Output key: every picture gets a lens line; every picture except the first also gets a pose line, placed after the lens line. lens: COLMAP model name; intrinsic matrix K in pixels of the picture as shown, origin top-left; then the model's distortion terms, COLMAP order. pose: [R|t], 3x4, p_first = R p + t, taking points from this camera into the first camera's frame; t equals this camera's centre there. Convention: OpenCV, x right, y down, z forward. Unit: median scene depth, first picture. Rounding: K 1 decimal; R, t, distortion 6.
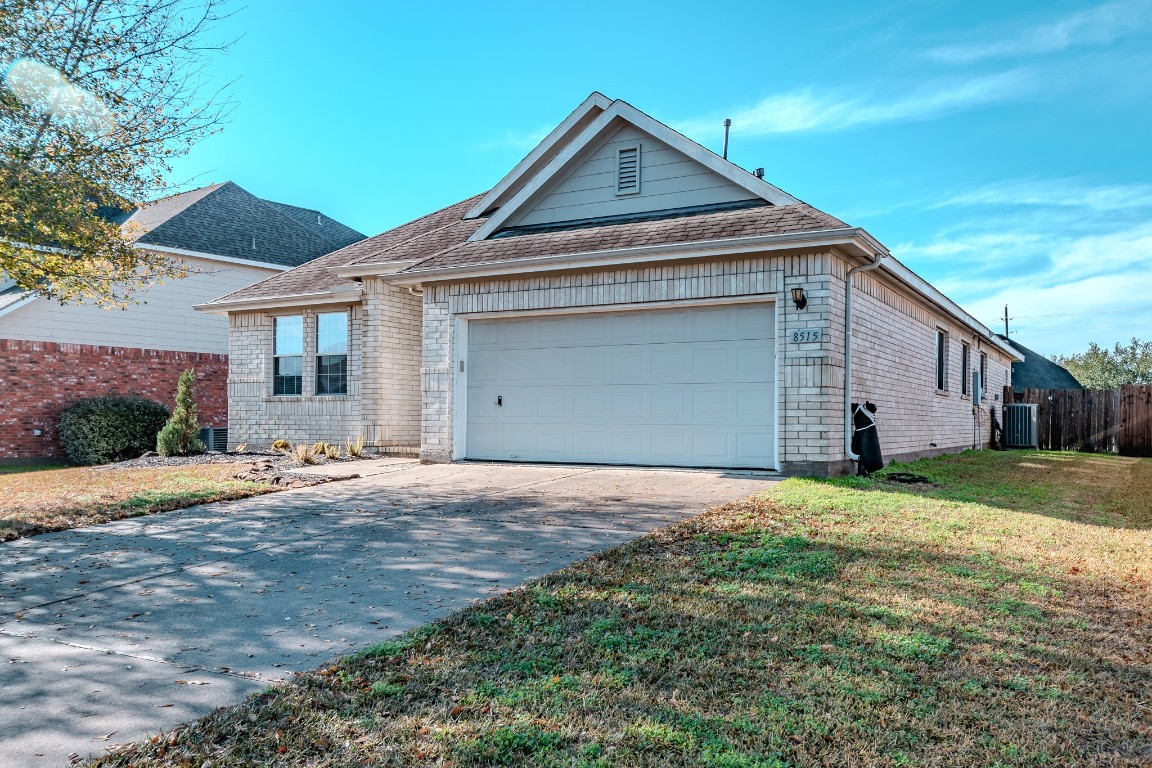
lens RADIAL K [[935.3, 0, 576.0], [0, 935.3, 384.0], [0, 0, 1]] dist [-0.002310, 0.000637]
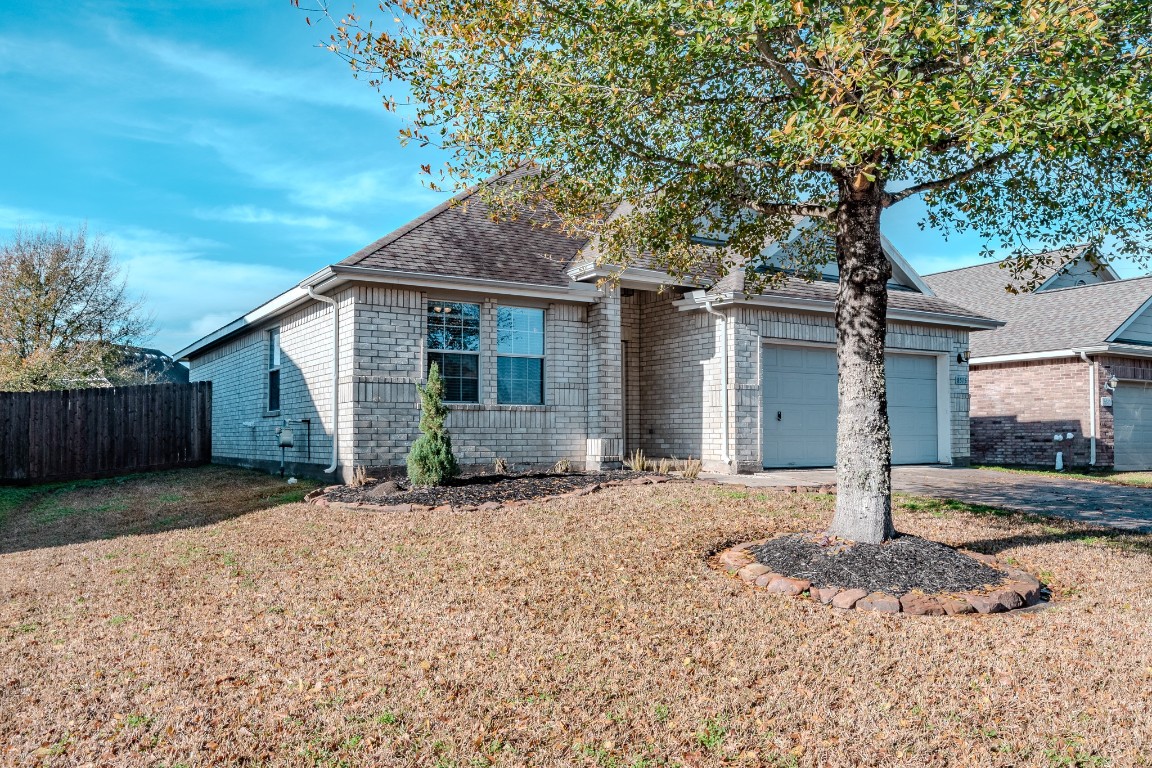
lens RADIAL K [[873.2, 0, 576.0], [0, 873.2, 384.0], [0, 0, 1]] dist [-0.003510, -0.003929]
pose [[0.467361, 0.043872, 0.882977, -0.930235], [-0.031935, 0.998954, -0.032731, 0.017792], [-0.883490, -0.012901, 0.468273, 0.578649]]
